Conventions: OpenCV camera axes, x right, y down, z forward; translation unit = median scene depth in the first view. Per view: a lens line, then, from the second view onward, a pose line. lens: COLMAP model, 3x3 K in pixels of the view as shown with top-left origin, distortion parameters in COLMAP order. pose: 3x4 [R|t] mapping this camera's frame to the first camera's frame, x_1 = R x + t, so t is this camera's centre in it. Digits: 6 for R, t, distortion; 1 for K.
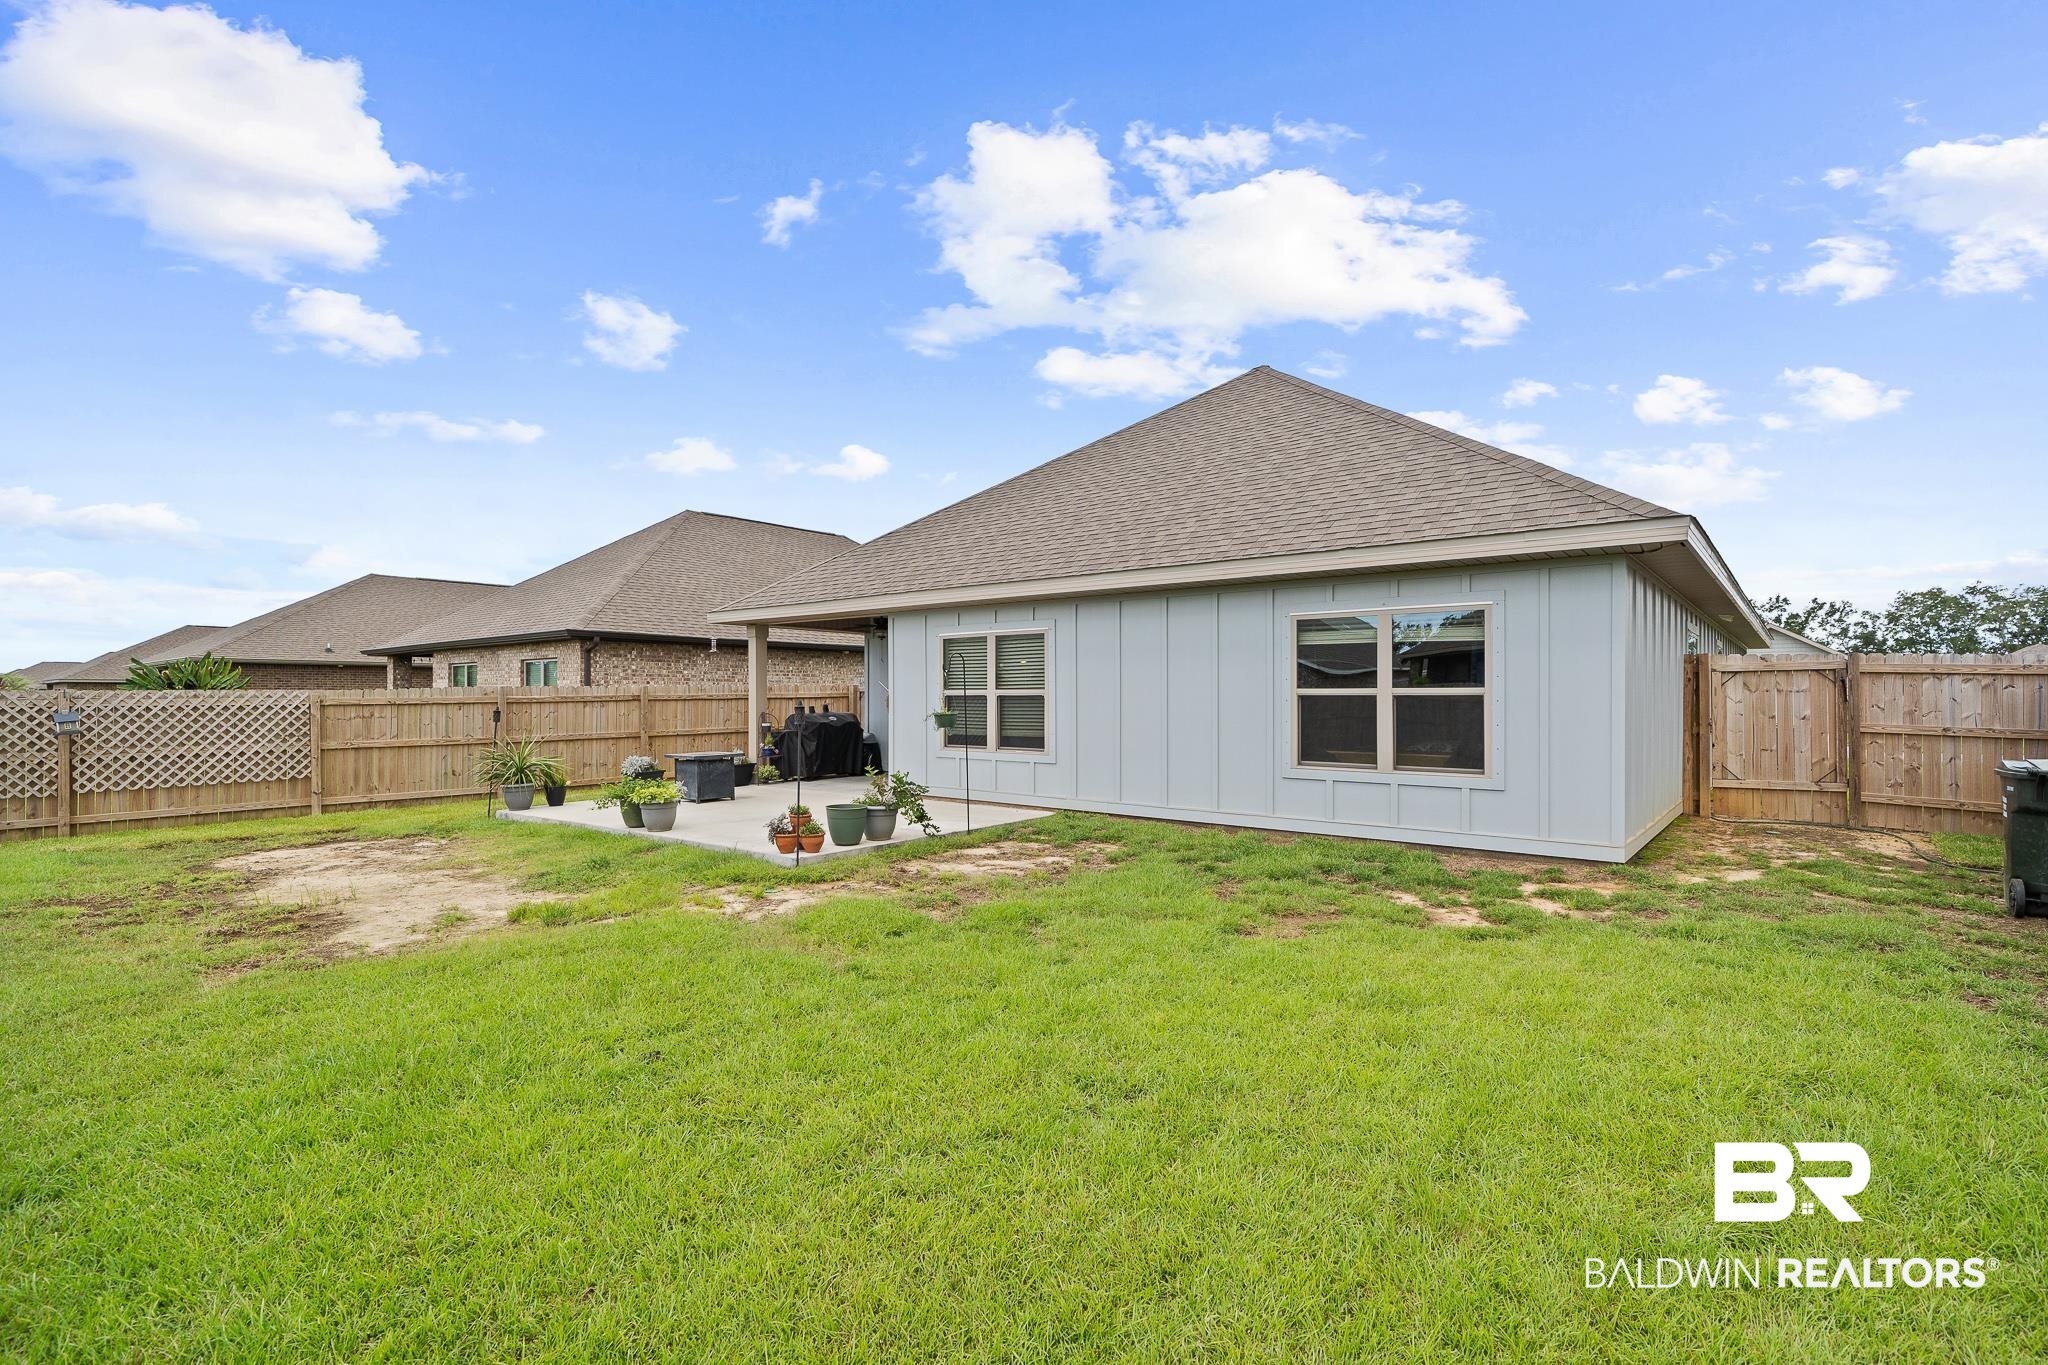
lens RADIAL K [[950.5, 0, 1028.1], [0, 950.5, 691.9], [0, 0, 1]] dist [-0.001089, 0.000053]
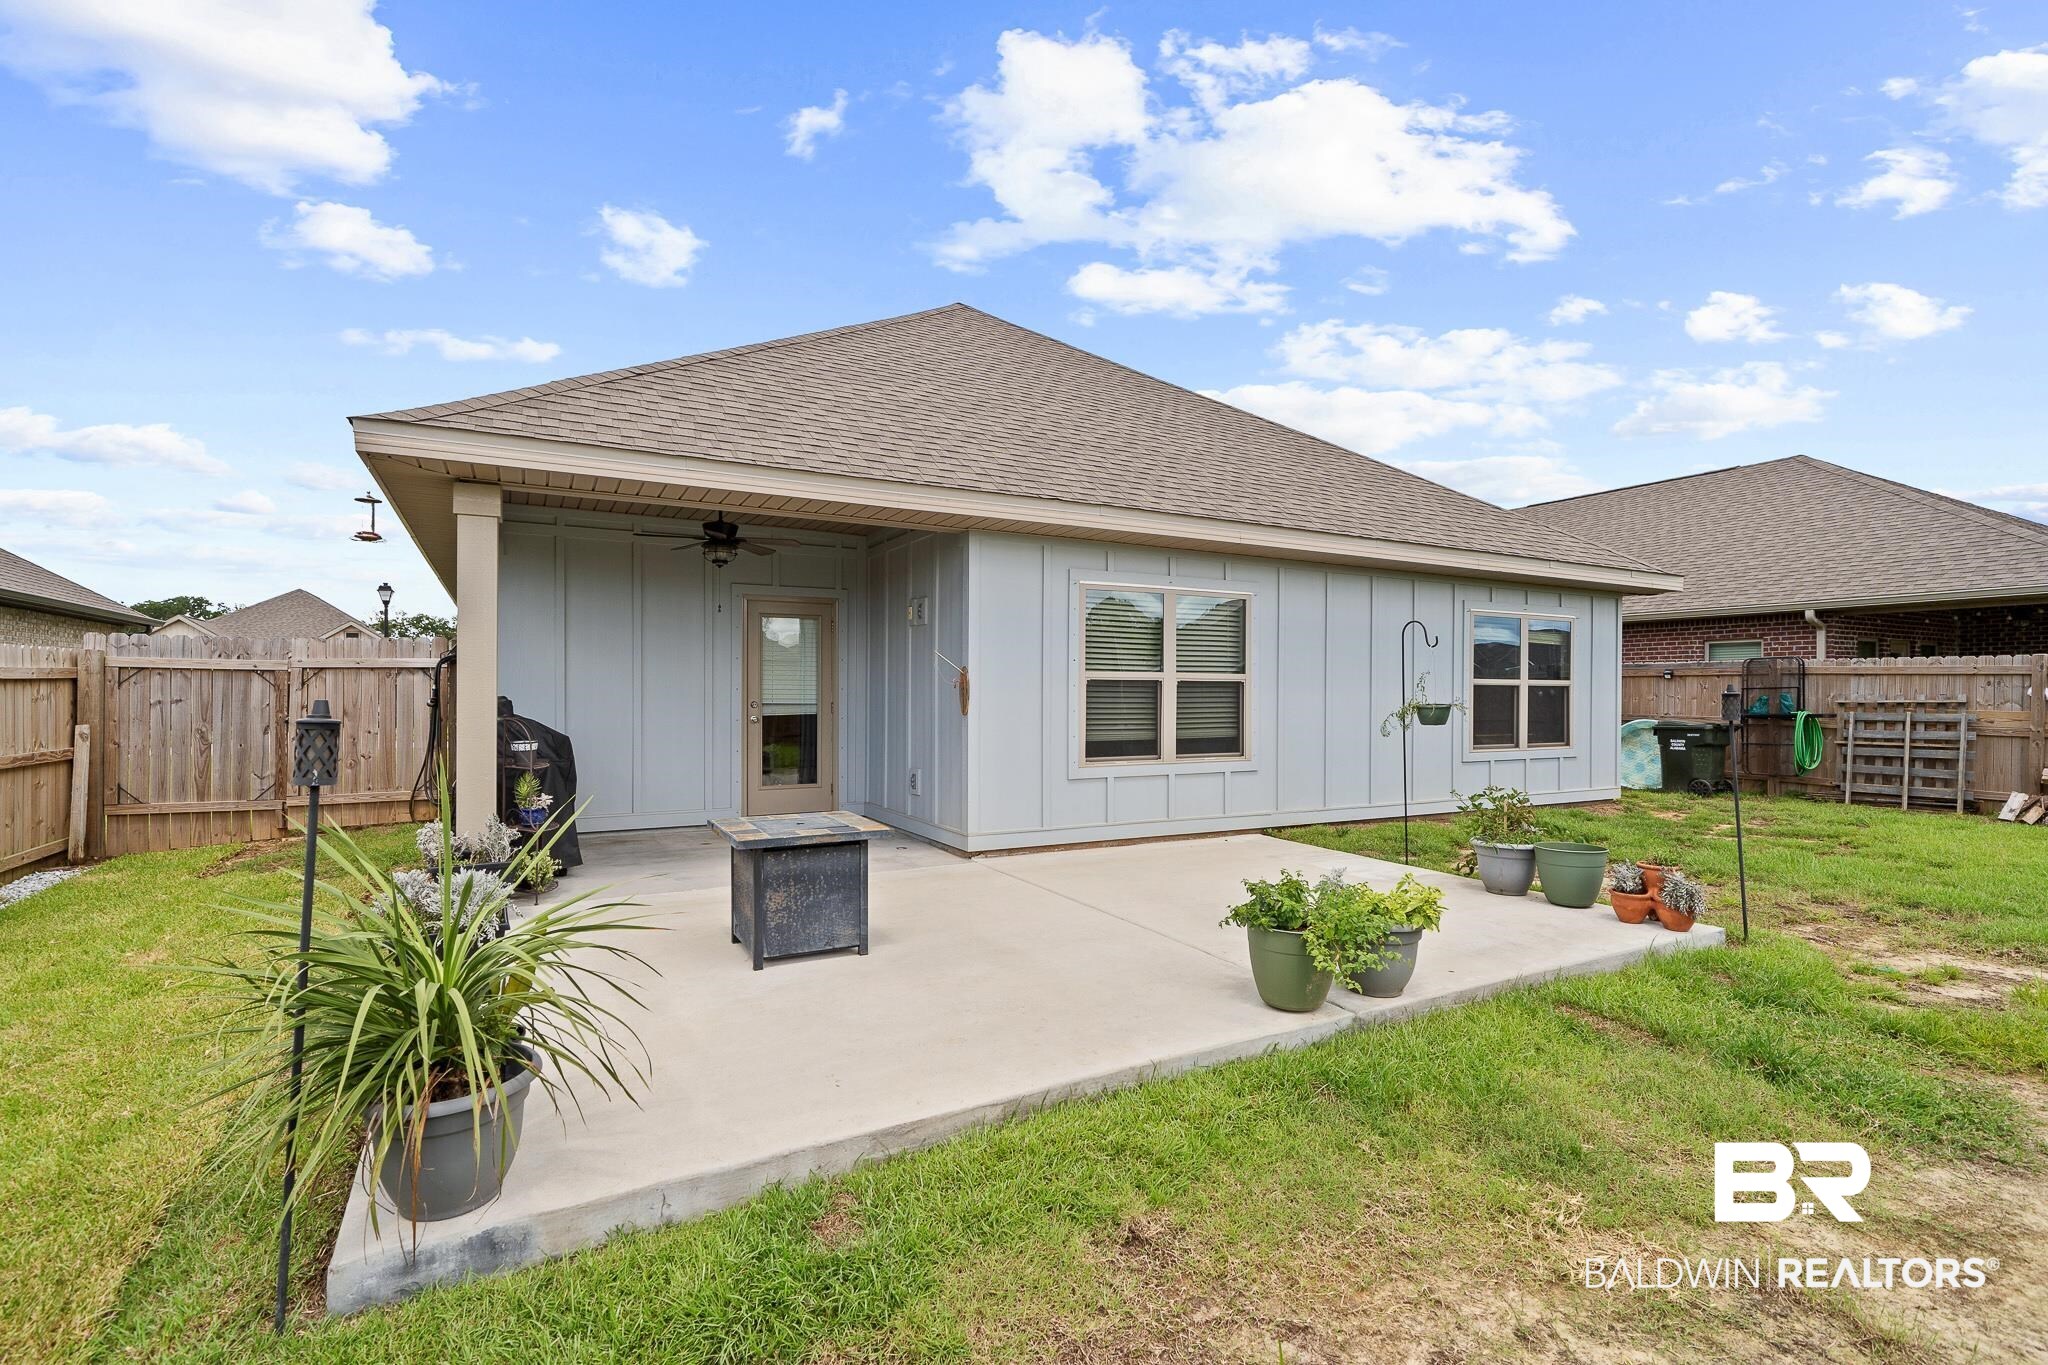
lens RADIAL K [[950.5, 0, 1029.3], [0, 950.5, 692.0], [0, 0, 1]] dist [-0.001089, 0.000053]
pose [[0.368573, 0.008344, 0.929561, -0.767394], [-0.004429, 0.999964, -0.007220, 0.018902], [-0.929588, -0.001456, 0.368596, 0.911068]]
